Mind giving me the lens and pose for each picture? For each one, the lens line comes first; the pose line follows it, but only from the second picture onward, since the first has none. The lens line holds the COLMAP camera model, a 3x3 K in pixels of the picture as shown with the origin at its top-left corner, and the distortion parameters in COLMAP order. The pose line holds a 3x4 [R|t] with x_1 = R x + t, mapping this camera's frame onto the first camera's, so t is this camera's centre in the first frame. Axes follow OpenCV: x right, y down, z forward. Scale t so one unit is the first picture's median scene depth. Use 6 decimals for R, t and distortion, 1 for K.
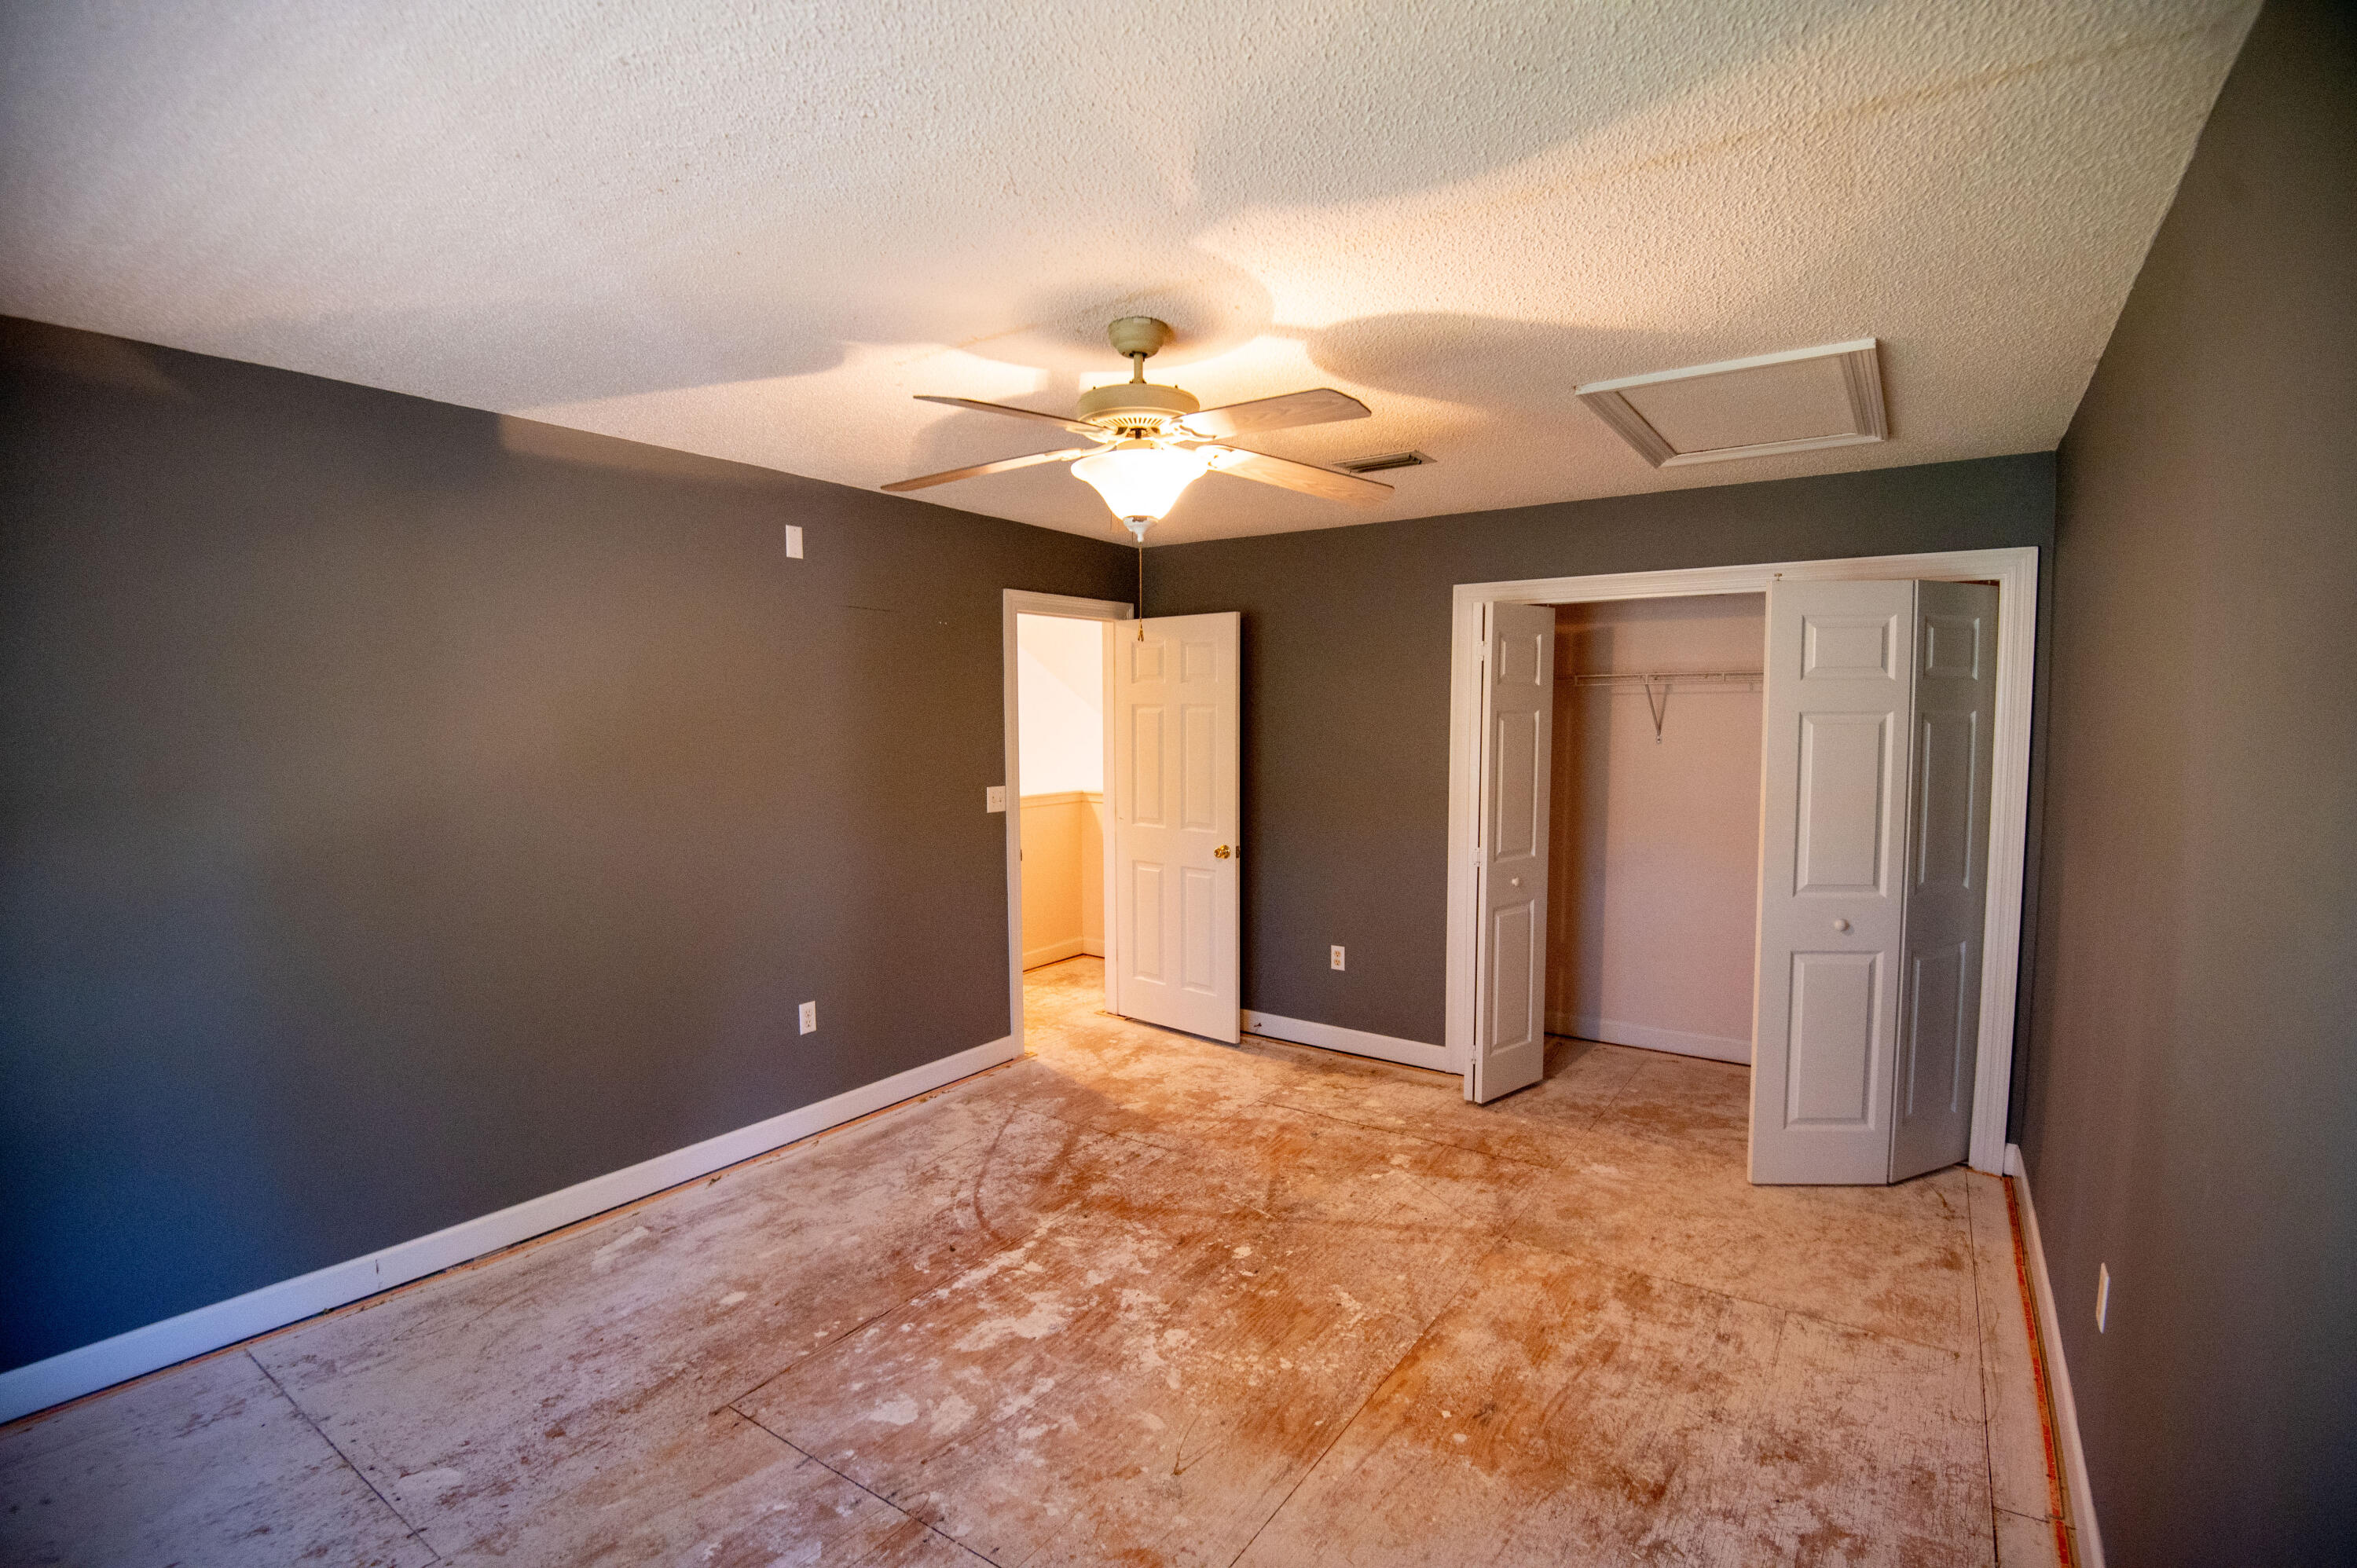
lens RADIAL K [[1091.8, 0, 1165.7], [0, 1091.8, 785.8], [0, 0, 1]] dist [0.001333, -0.036525]
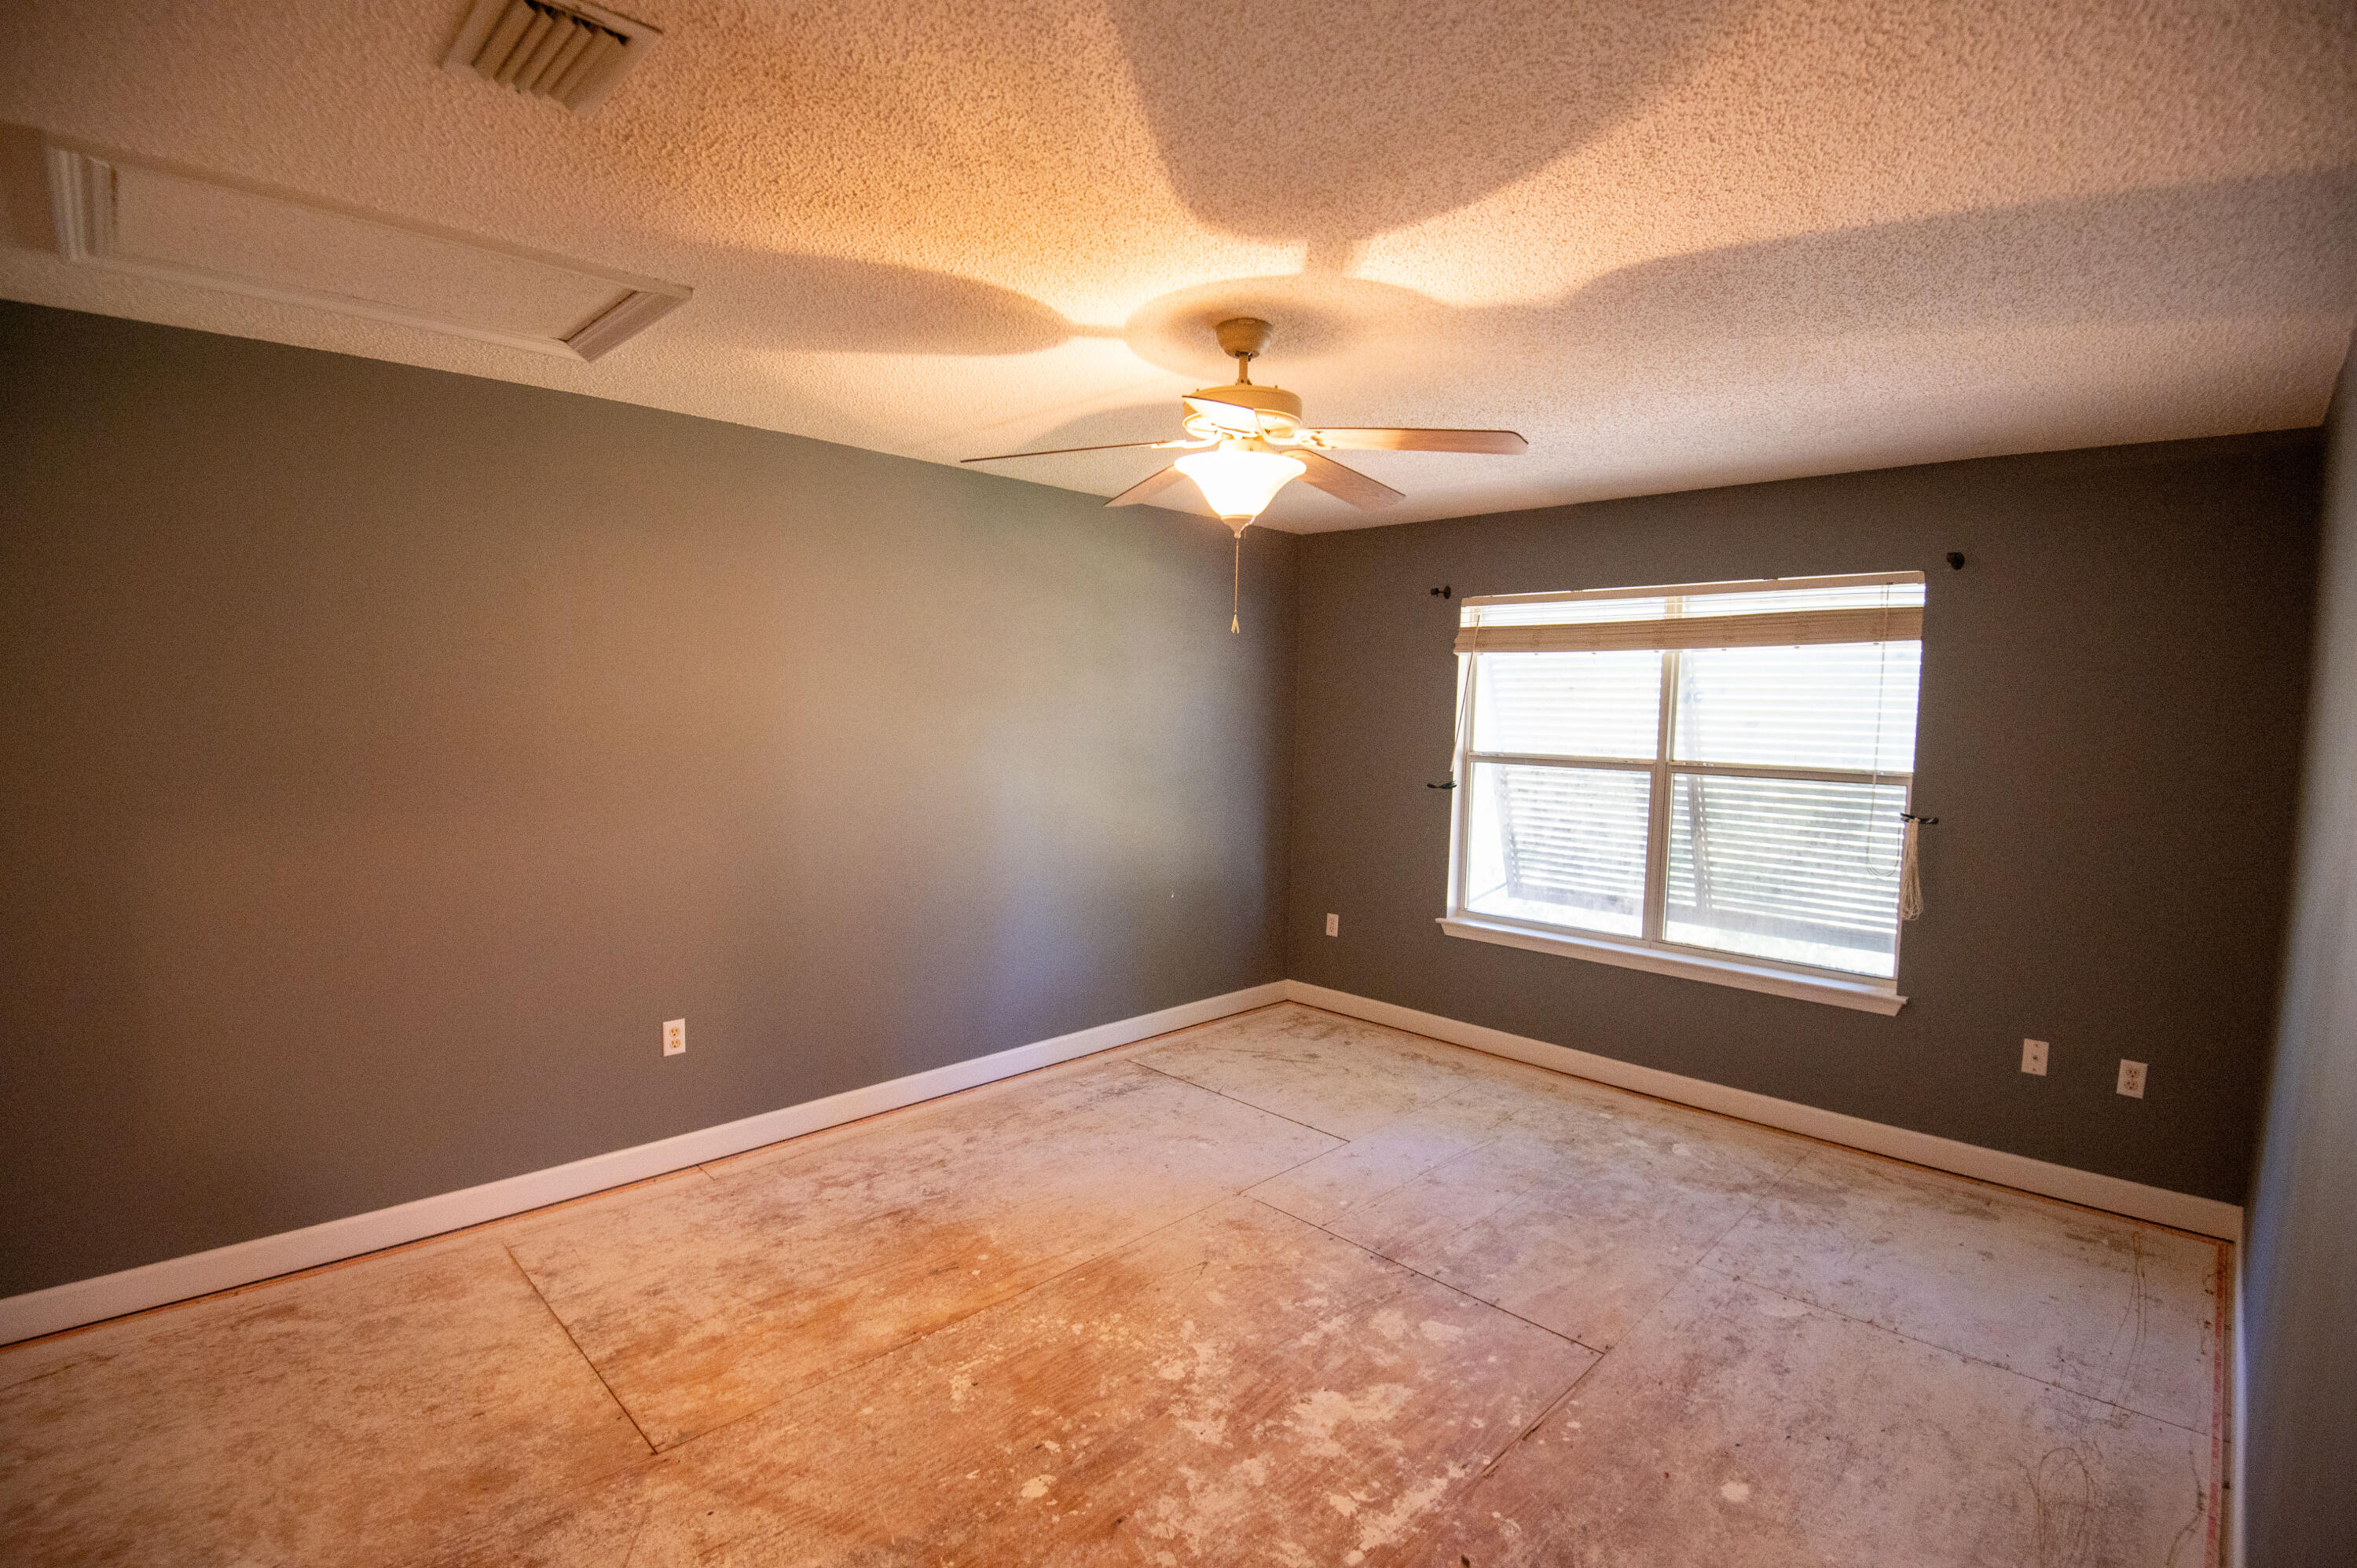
lens RADIAL K [[1091.8, 0, 1165.7], [0, 1091.8, 785.8], [0, 0, 1]] dist [0.001333, -0.036525]
pose [[-0.983242, -0.033879, 0.179132, -0.134574], [-0.009189, 0.990542, 0.136903, -0.117205], [-0.182076, 0.132963, -0.974253, 1.843066]]
